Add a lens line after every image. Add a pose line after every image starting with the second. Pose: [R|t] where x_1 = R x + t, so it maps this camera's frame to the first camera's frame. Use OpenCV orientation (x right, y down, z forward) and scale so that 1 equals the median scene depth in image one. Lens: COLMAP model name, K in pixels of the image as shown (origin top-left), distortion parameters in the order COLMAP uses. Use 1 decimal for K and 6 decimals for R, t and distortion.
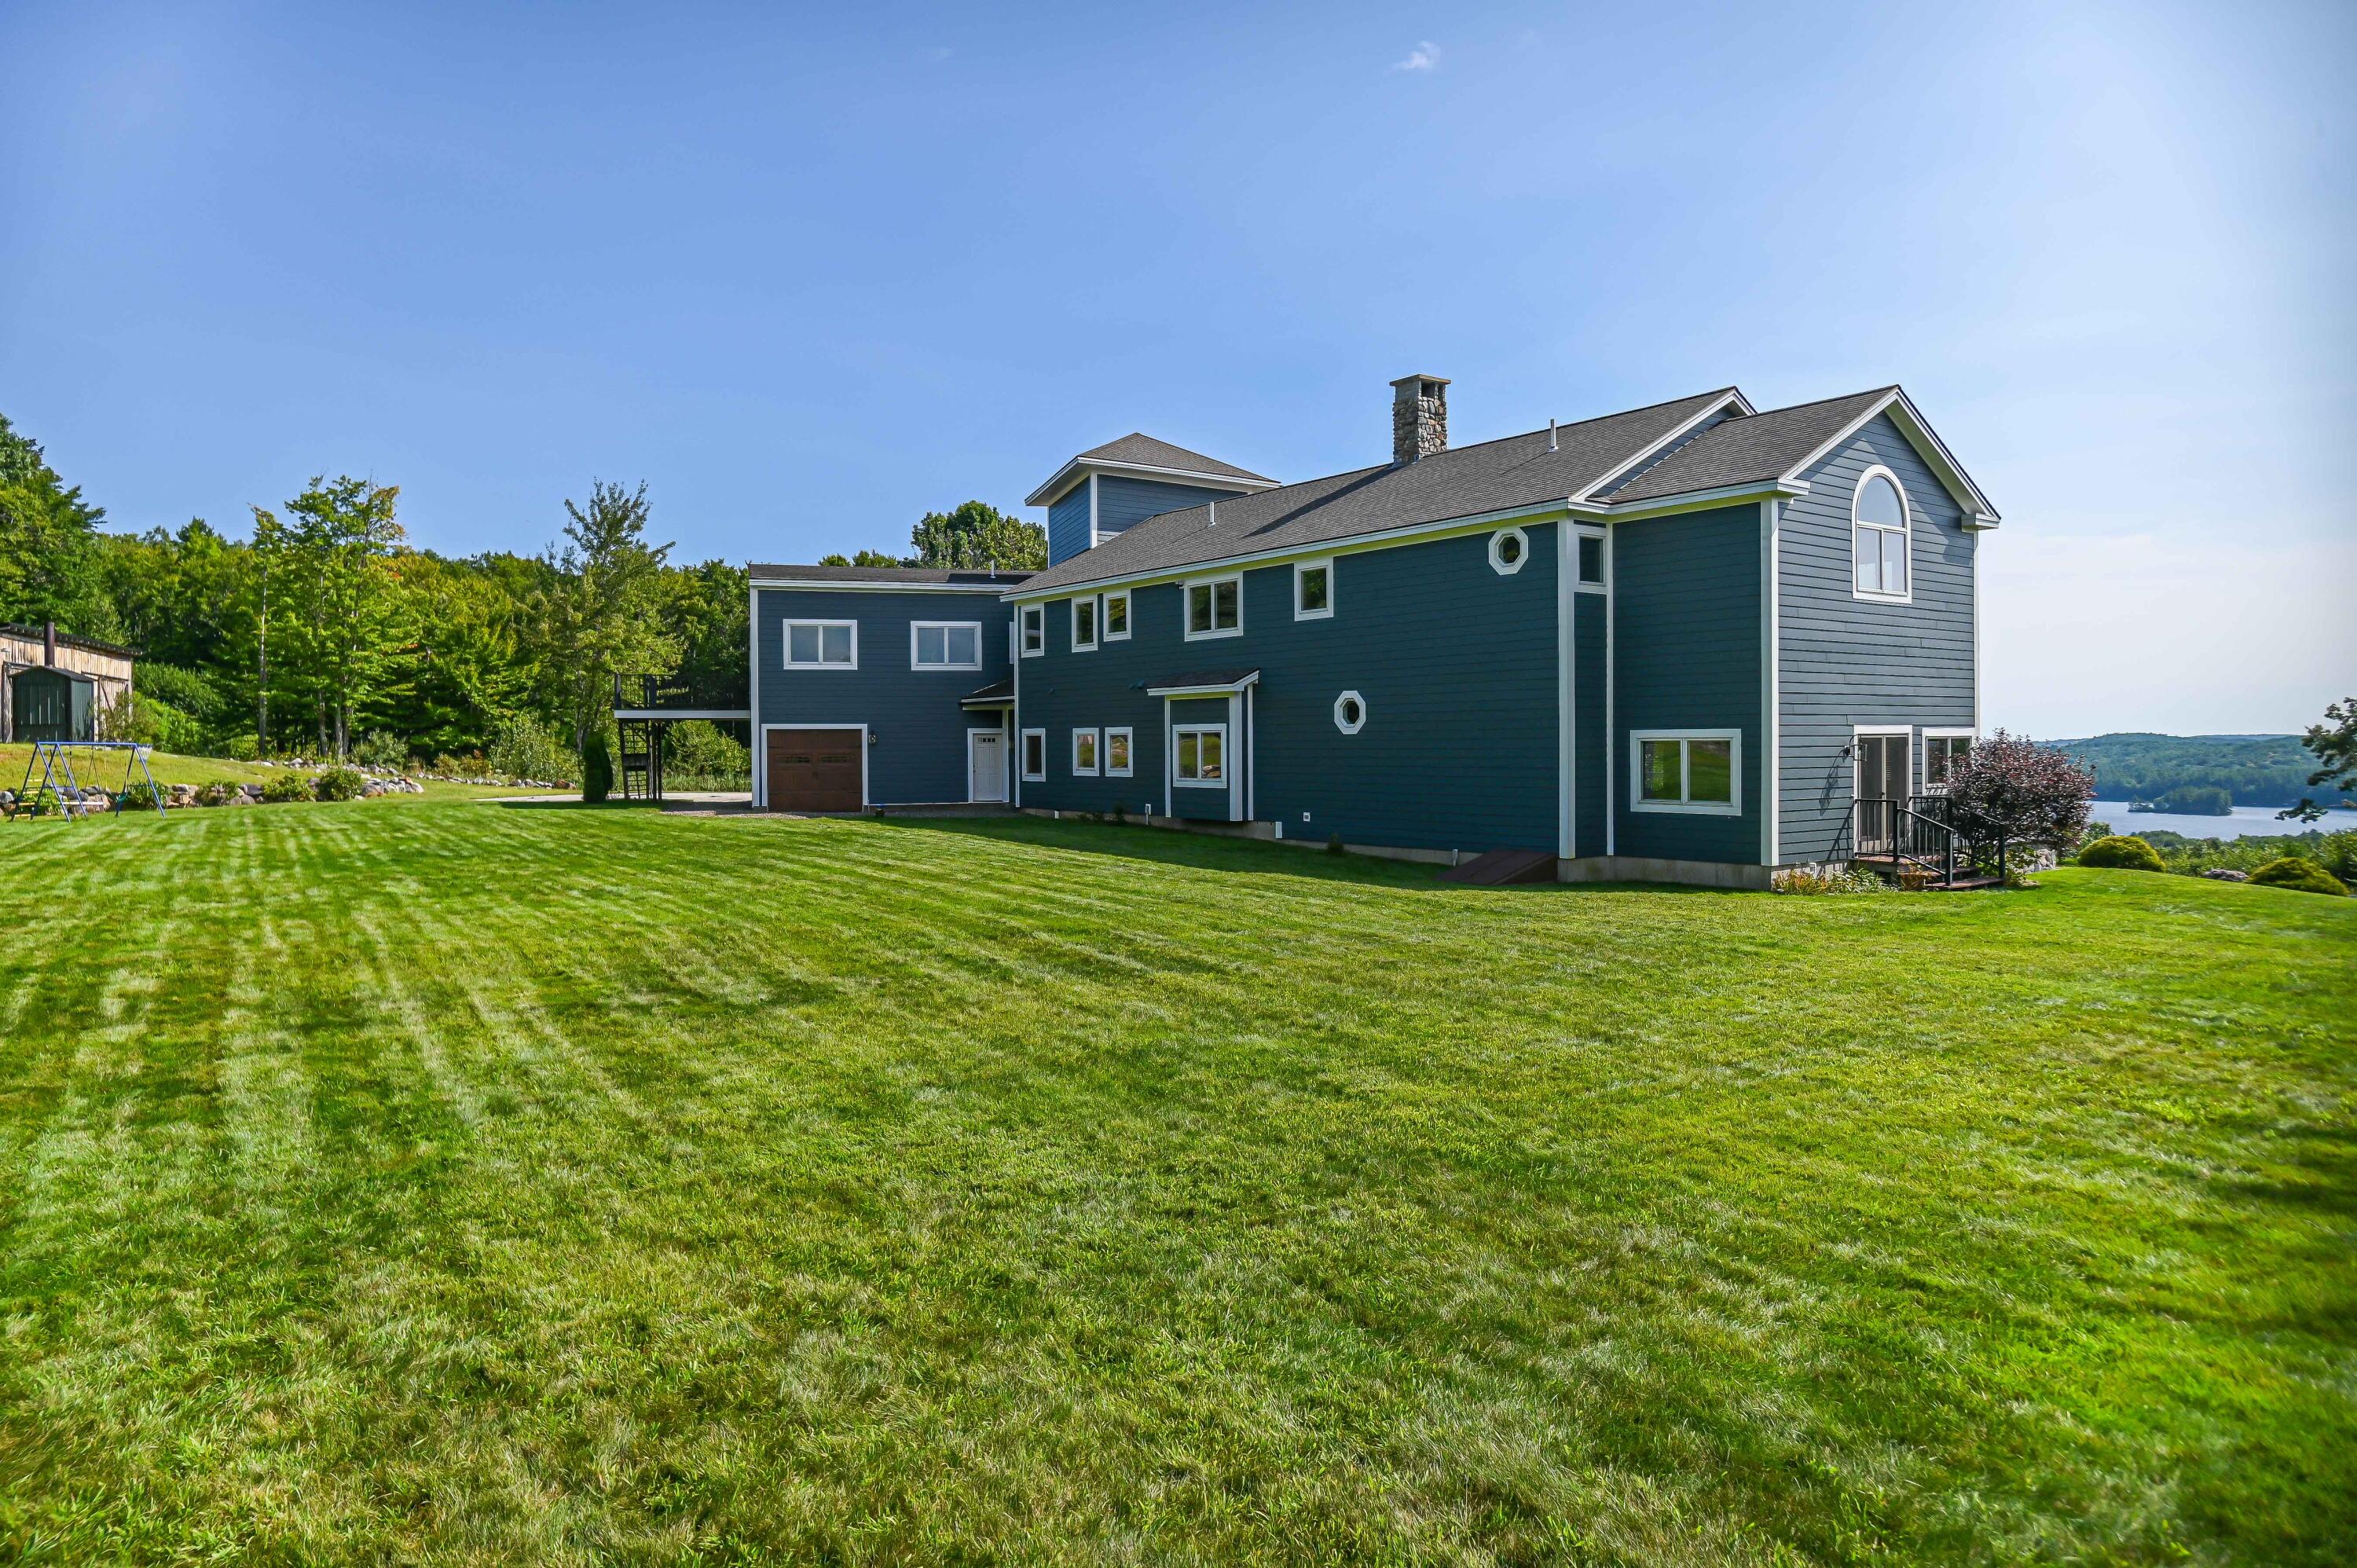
lens RADIAL K [[1413.5, 0, 1119.9], [0, 1413.5, 767.1], [0, 0, 1]] dist [0.005723, -0.000390]
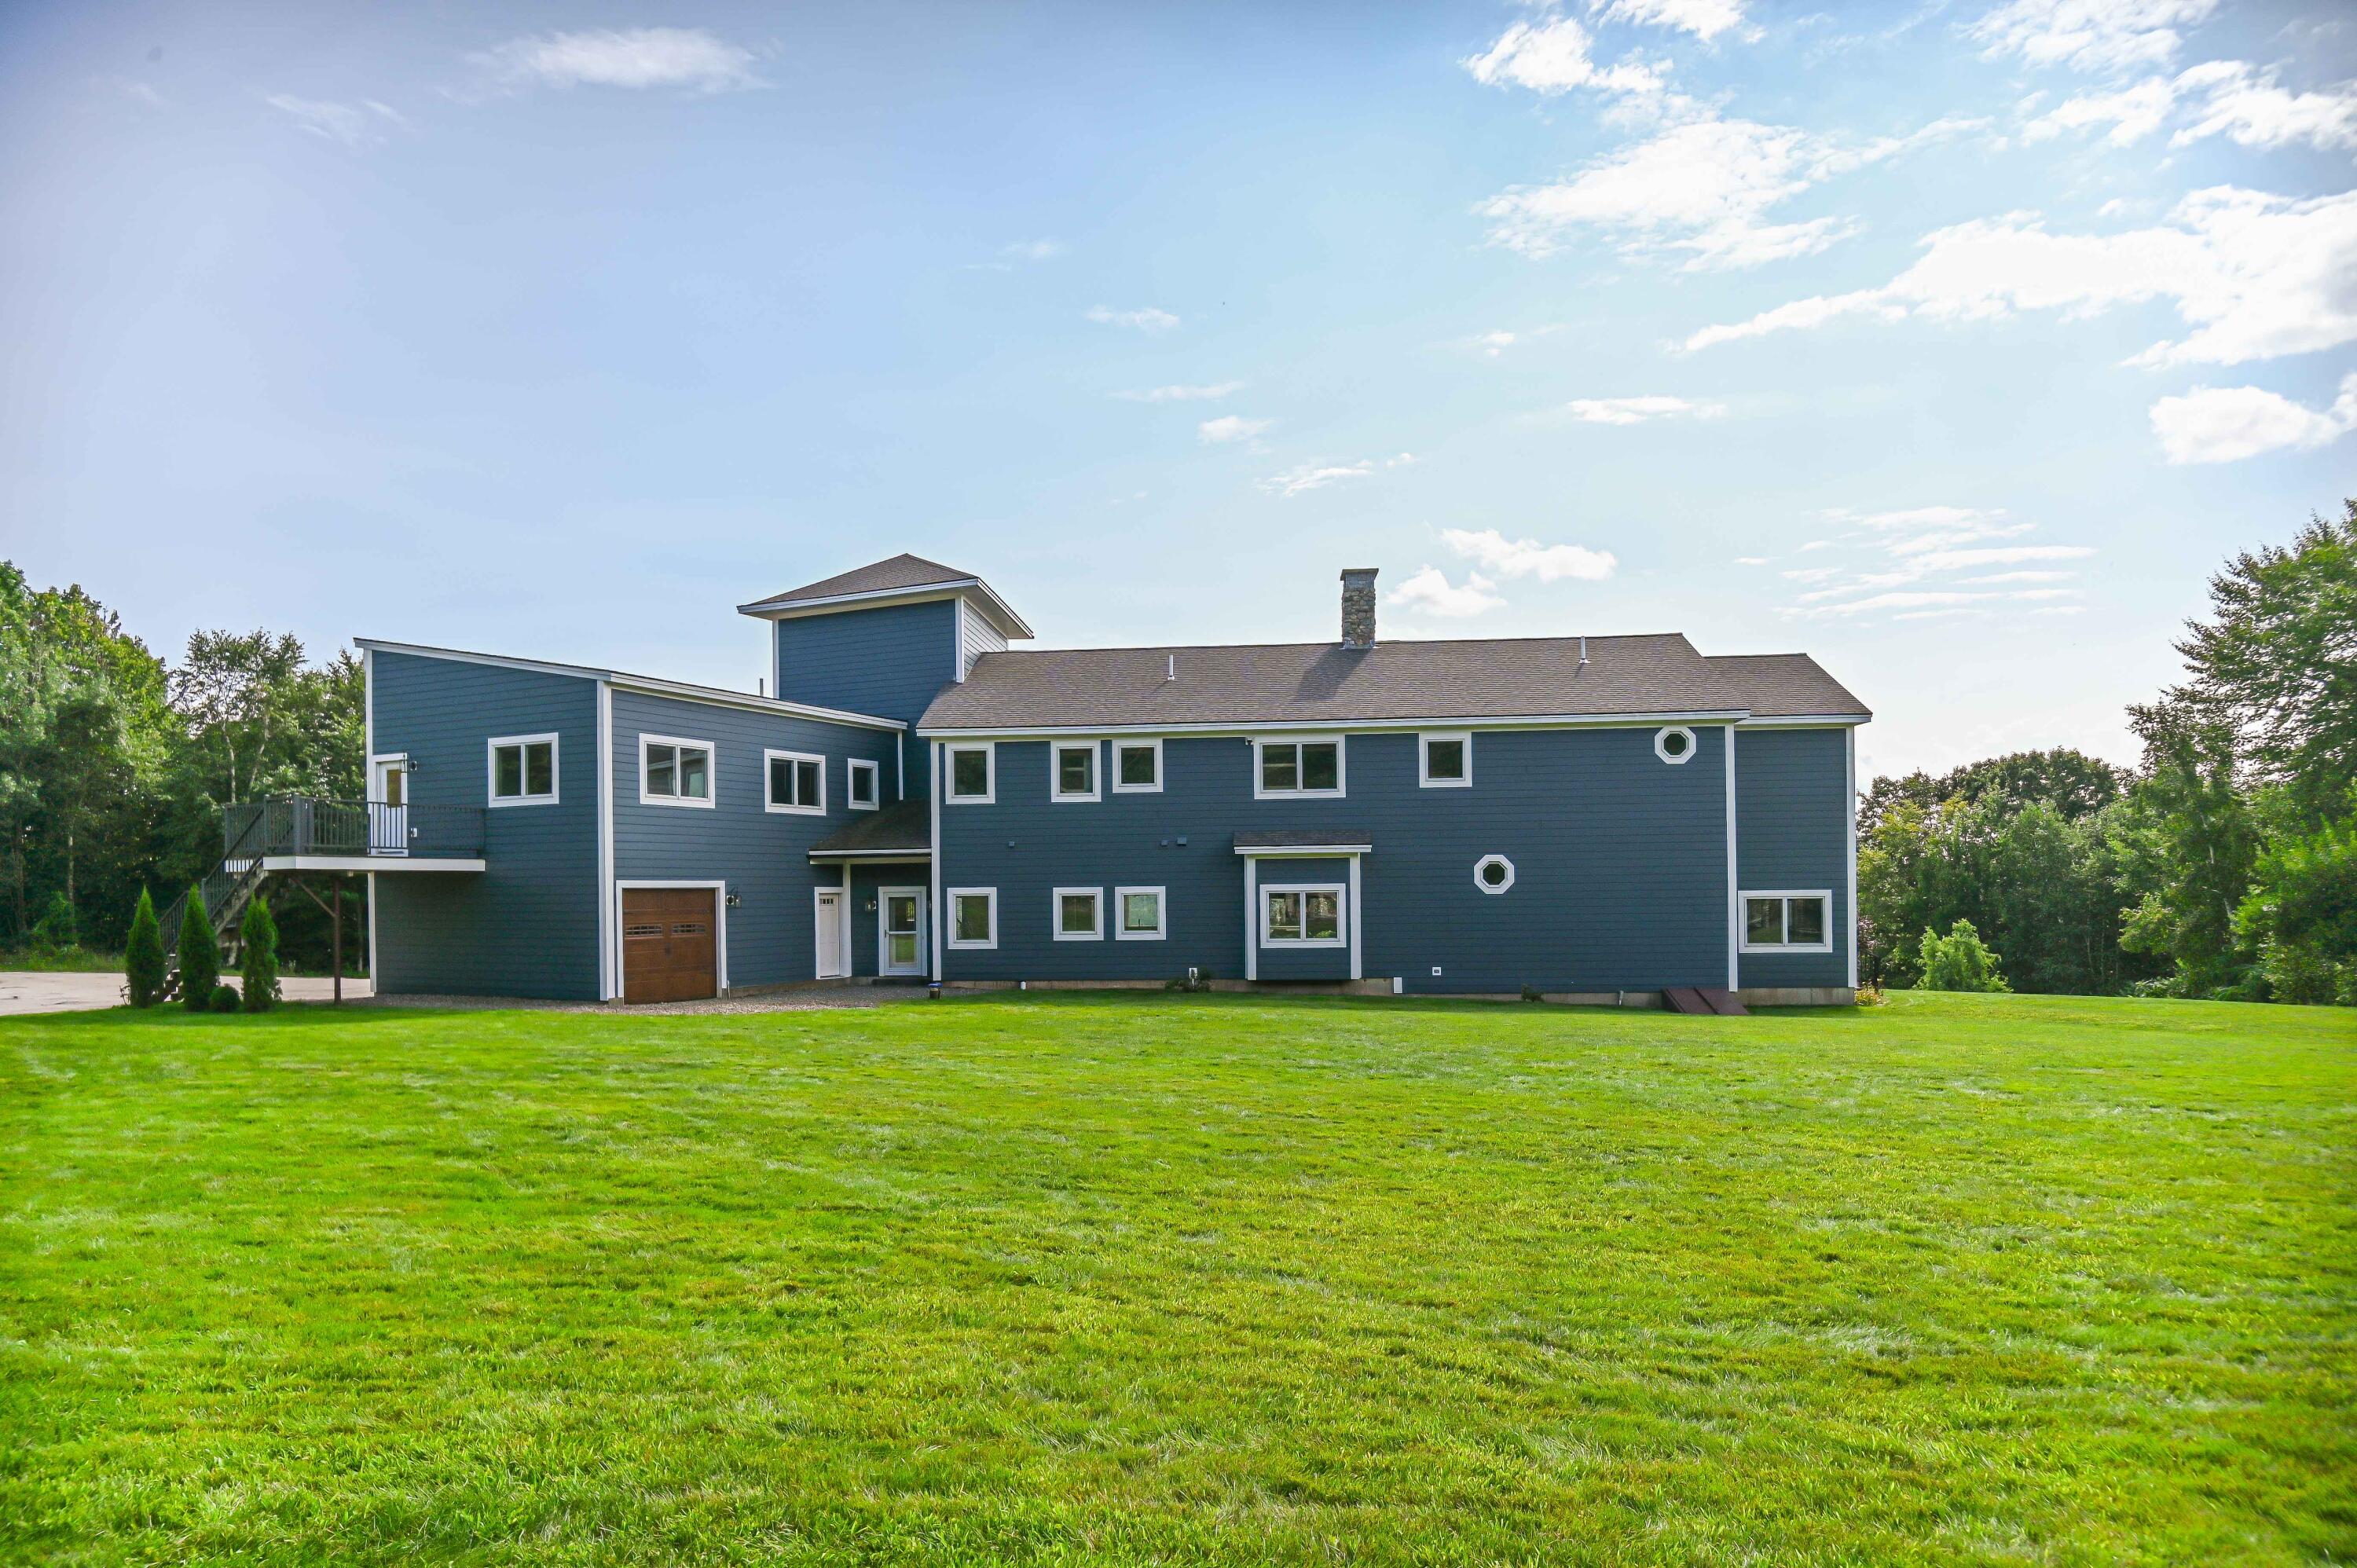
lens RADIAL K [[1413.5, 0, 1104.9], [0, 1413.5, 920.4], [0, 0, 1]] dist [0.005723, -0.000390]
pose [[0.661488, -0.016107, 0.749782, -0.703884], [0.017986, 0.999822, 0.005610, -0.011698], [-0.749740, 0.009775, 0.661661, 0.402880]]
